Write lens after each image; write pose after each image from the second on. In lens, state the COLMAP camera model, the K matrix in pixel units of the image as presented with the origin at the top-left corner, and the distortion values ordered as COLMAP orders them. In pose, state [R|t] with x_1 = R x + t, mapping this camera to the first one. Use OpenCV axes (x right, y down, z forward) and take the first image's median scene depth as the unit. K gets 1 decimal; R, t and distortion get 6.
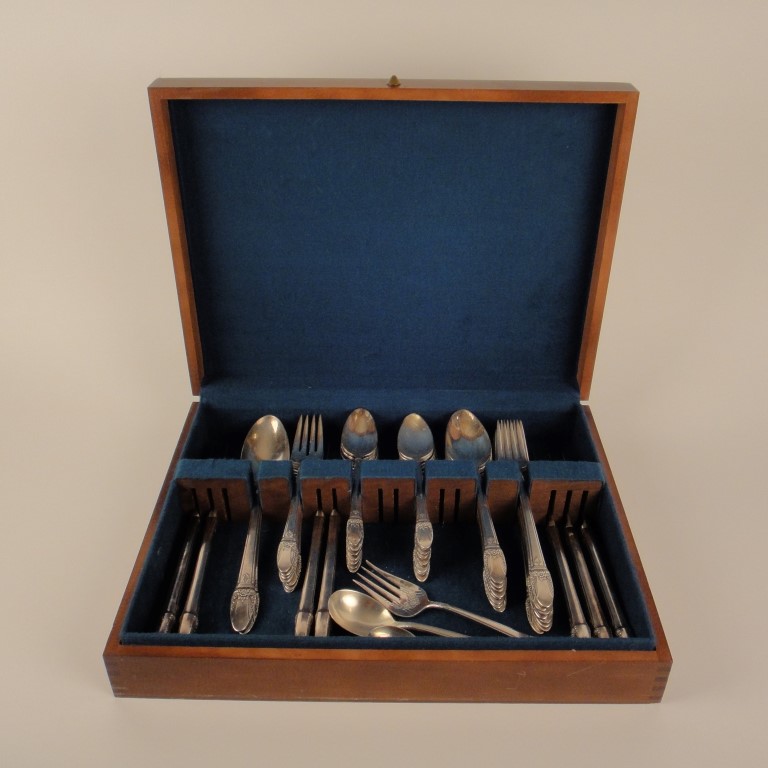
lens RADIAL K [[846.4, 0, 382.9], [0, 846.4, 377.9], [0, 0, 1]] dist [0.029996, 0.000000]
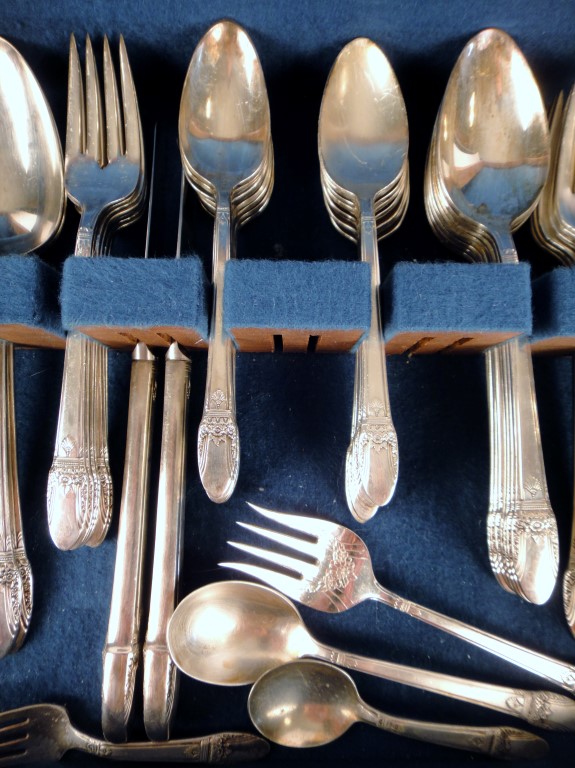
lens RADIAL K [[559.3, 0, 288.8], [0, 559.3, 379.2], [0, 0, 1]] dist [0.024906, -0.003268]
pose [[0.999744, 0.001767, 0.022549, -0.003826], [-0.018279, 0.650290, 0.759466, -0.059190], [-0.013321, -0.759684, 0.650156, 0.812205]]
